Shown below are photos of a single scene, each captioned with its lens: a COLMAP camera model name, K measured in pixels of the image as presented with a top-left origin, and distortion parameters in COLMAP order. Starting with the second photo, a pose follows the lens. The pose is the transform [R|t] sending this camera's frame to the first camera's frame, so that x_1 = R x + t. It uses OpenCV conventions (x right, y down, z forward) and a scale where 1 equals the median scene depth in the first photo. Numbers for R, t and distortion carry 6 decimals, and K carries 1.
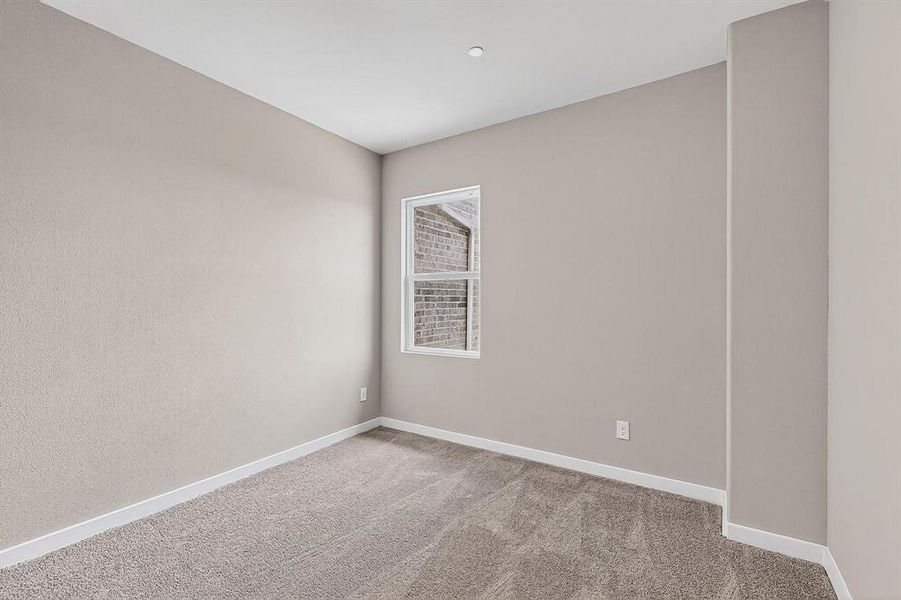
lens RADIAL K [[392.9, 0, 450.3], [0, 392.9, 301.9], [0, 0, 1]] dist [0.000455, -0.000972]
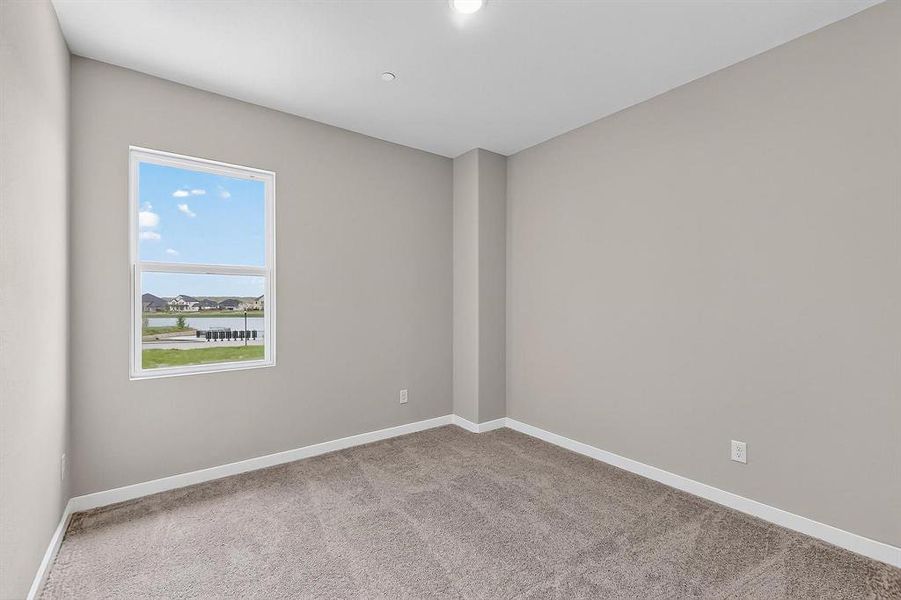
lens RADIAL K [[392.9, 0, 450.3], [0, 392.9, 301.9], [0, 0, 1]] dist [0.000455, -0.000972]
pose [[0.338464, -0.004237, 0.940970, -0.755307], [-0.000158, 0.999990, 0.004559, -0.007368], [-0.940979, -0.001692, 0.338460, 0.376404]]
